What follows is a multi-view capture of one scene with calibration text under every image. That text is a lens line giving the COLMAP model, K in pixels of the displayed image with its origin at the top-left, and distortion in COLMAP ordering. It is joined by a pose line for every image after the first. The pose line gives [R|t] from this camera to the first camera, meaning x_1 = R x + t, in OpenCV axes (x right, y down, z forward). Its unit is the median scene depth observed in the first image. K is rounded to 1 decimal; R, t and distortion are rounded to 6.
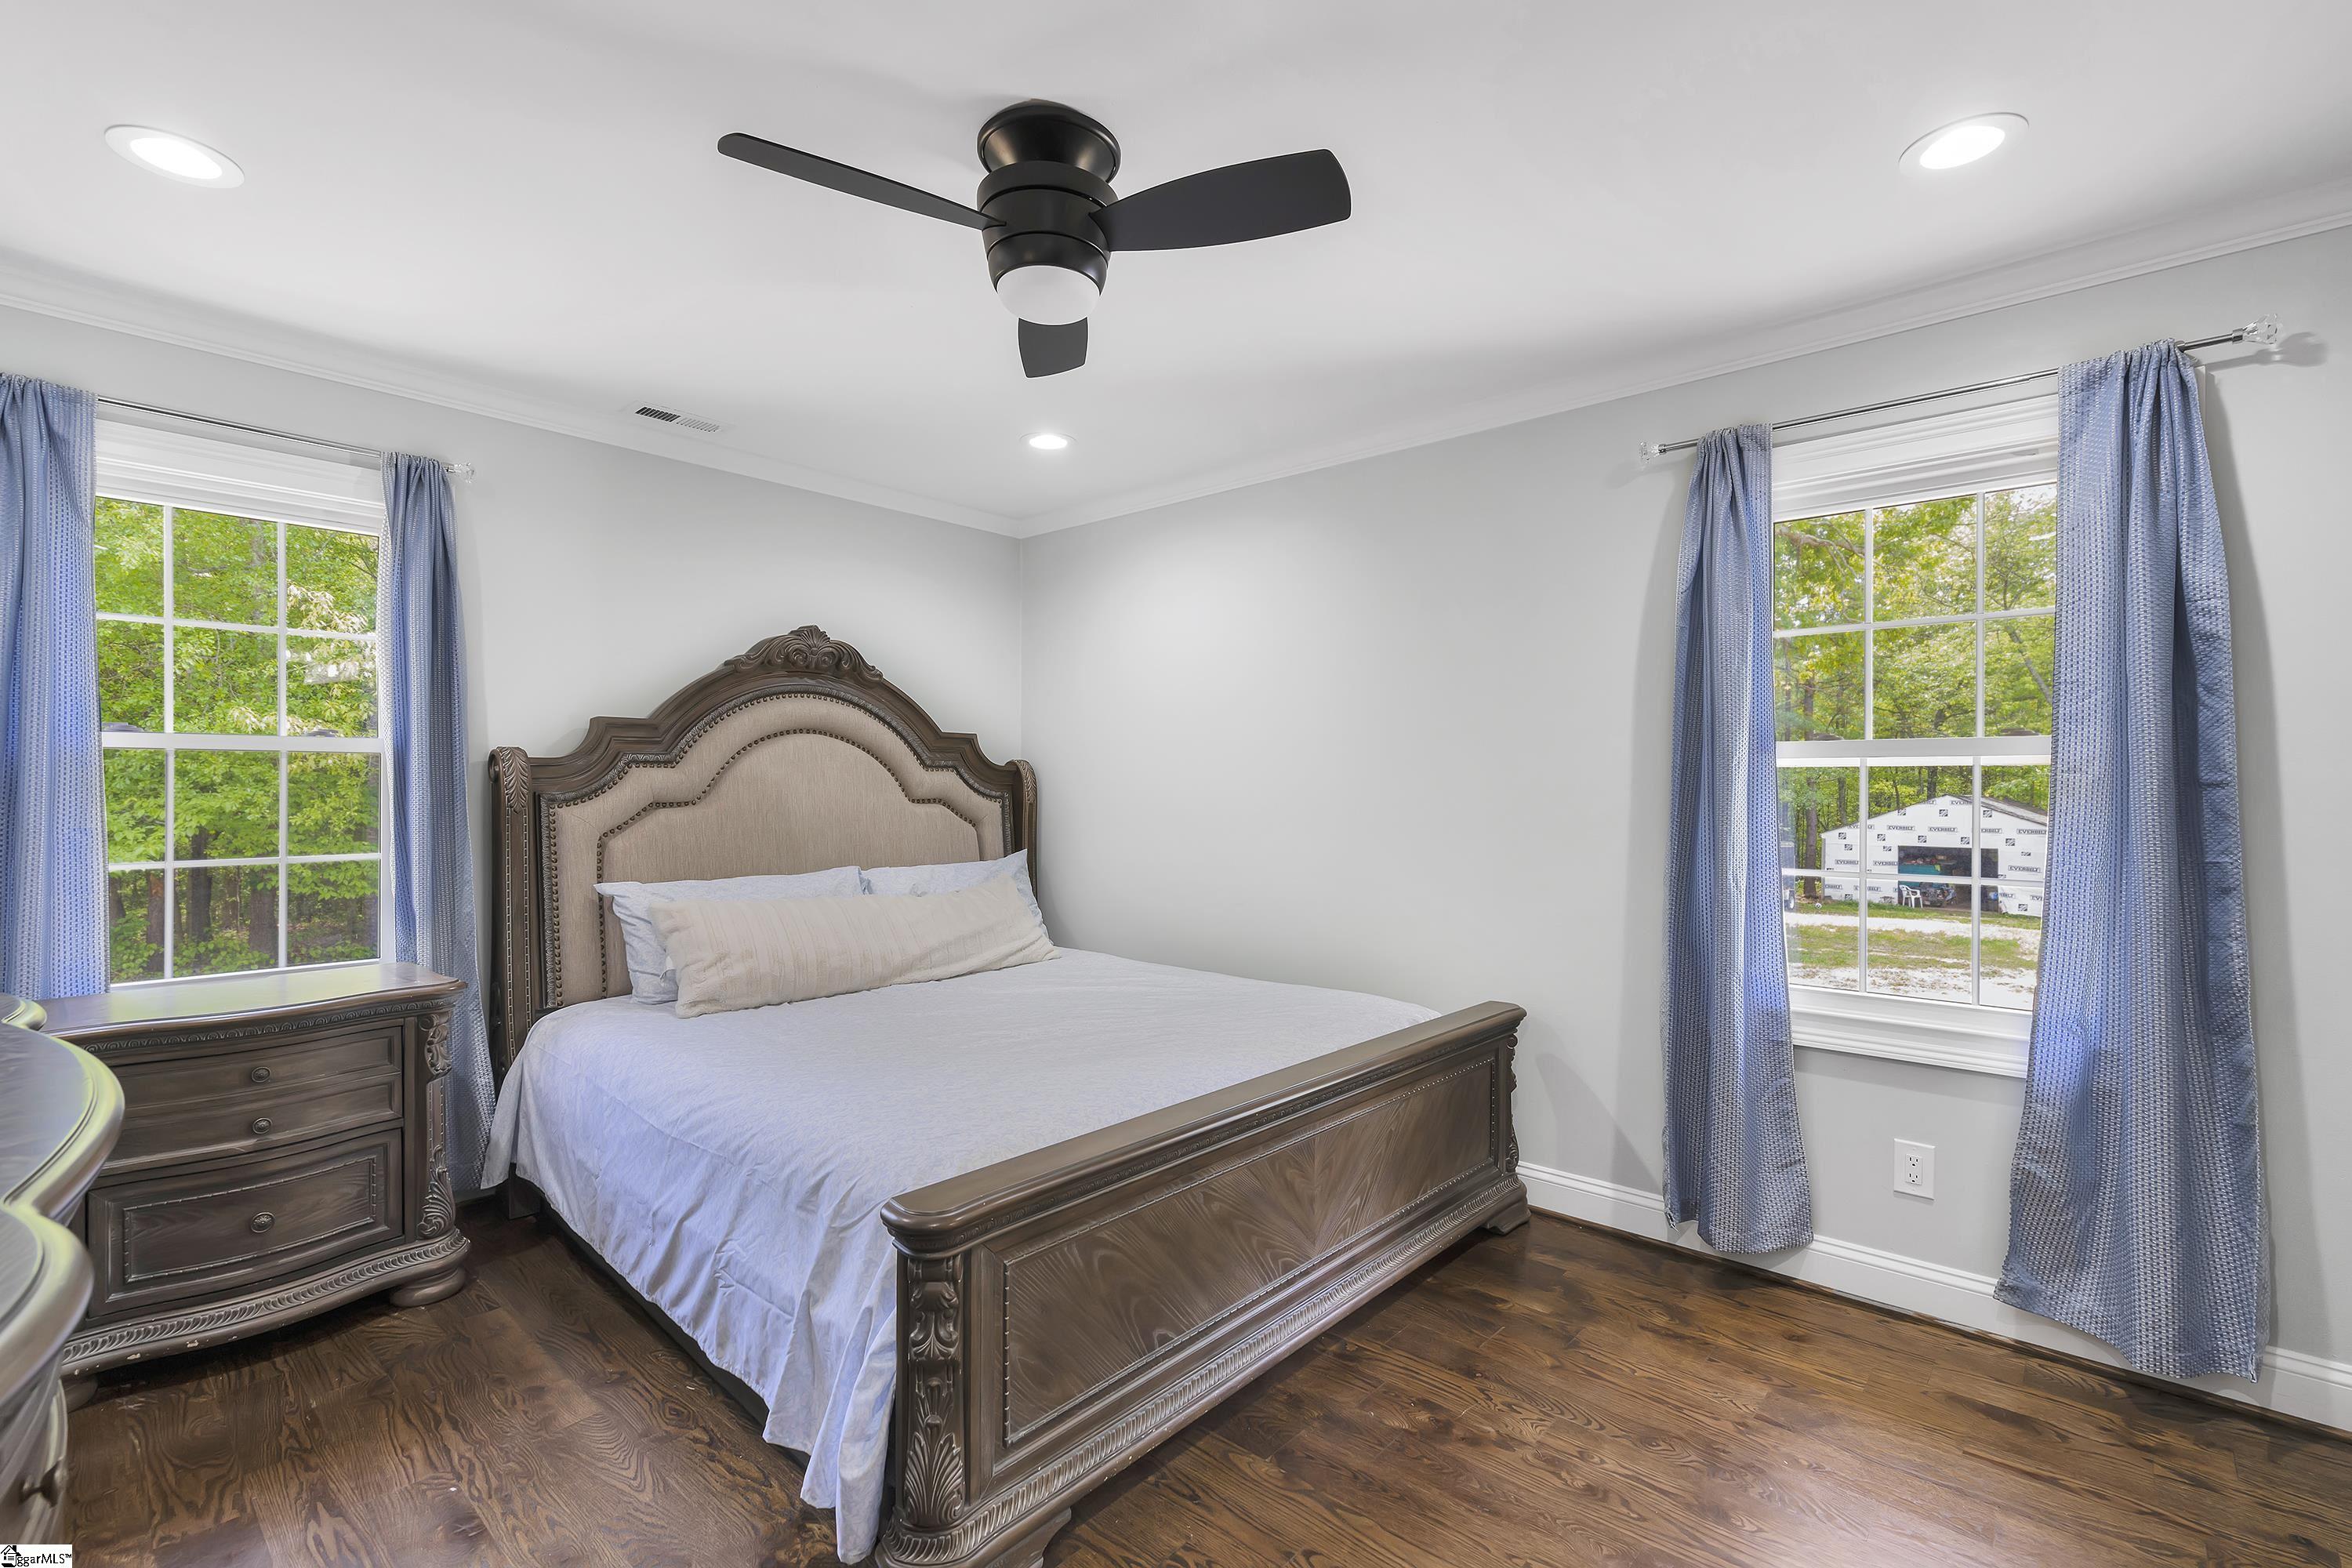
lens RADIAL K [[1067.4, 0, 1171.3], [0, 1067.4, 787.0], [0, 0, 1]] dist [-0.002952, 0.001011]
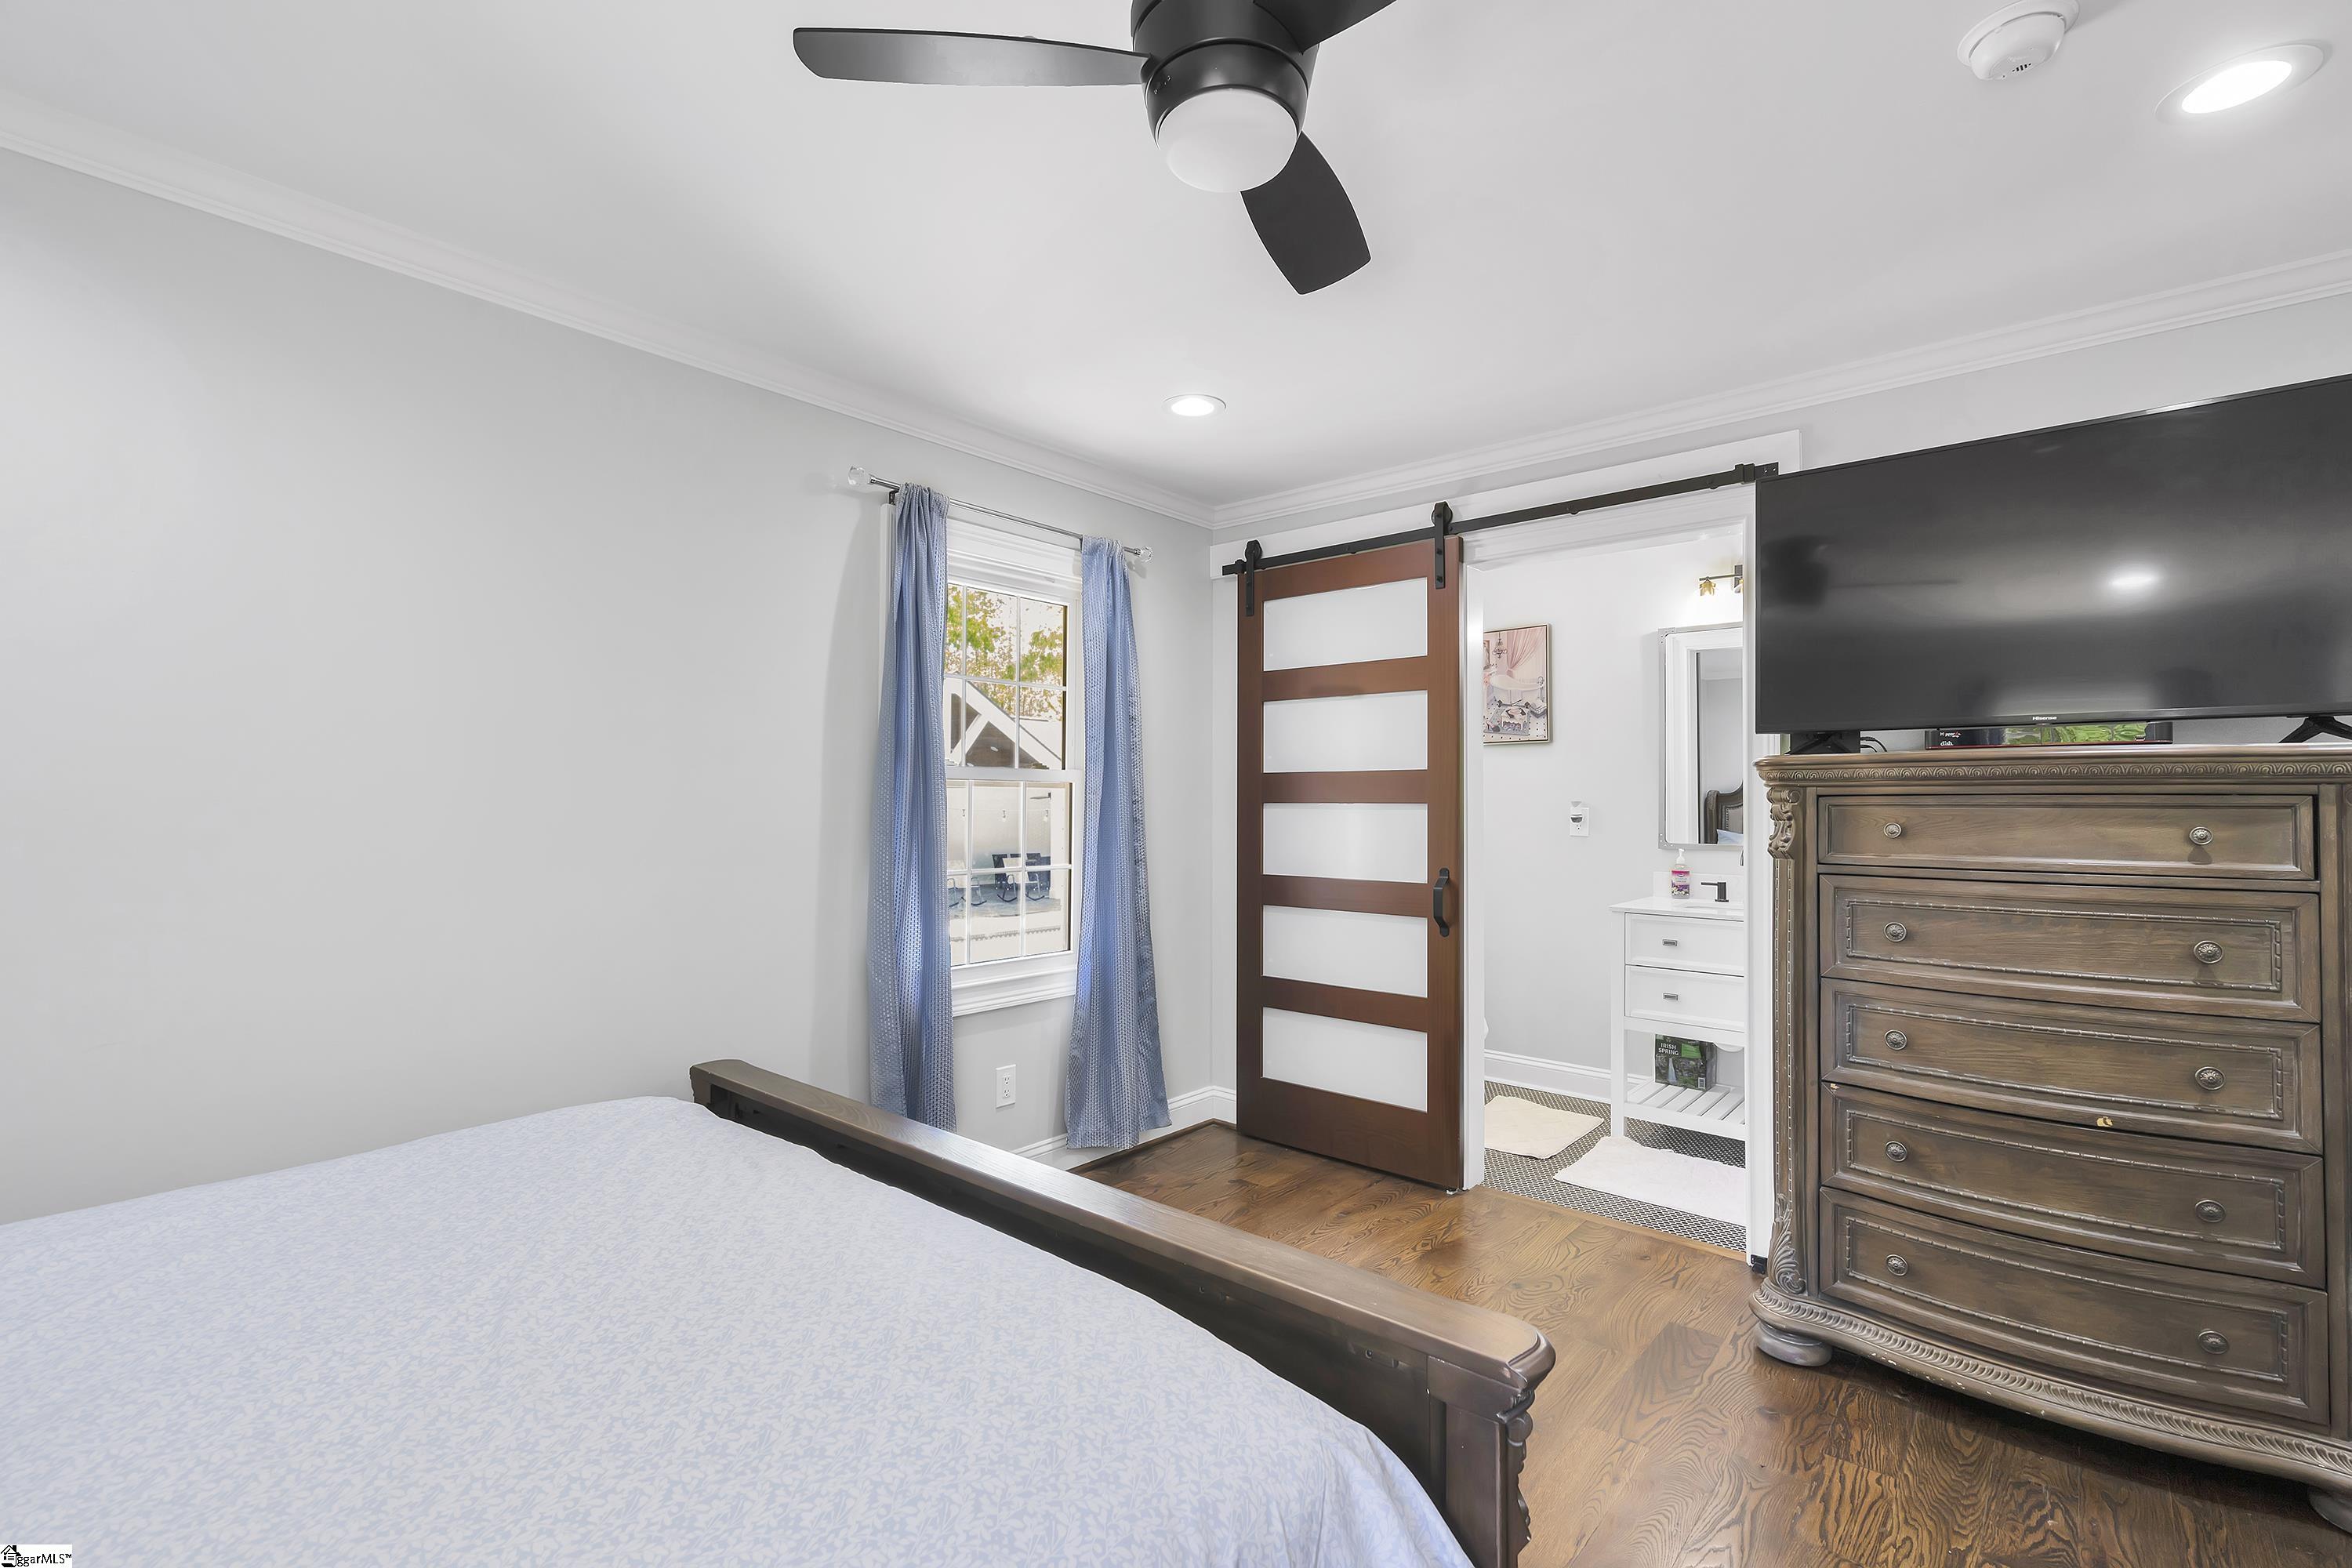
lens RADIAL K [[1067.4, 0, 1172.3], [0, 1067.4, 784.7], [0, 0, 1]] dist [-0.002952, 0.001011]
pose [[-0.026854, 0.013947, 0.999542, -0.664572], [-0.001165, 0.999902, -0.013983, -0.005499], [-0.999639, -0.001540, -0.026835, 0.827666]]
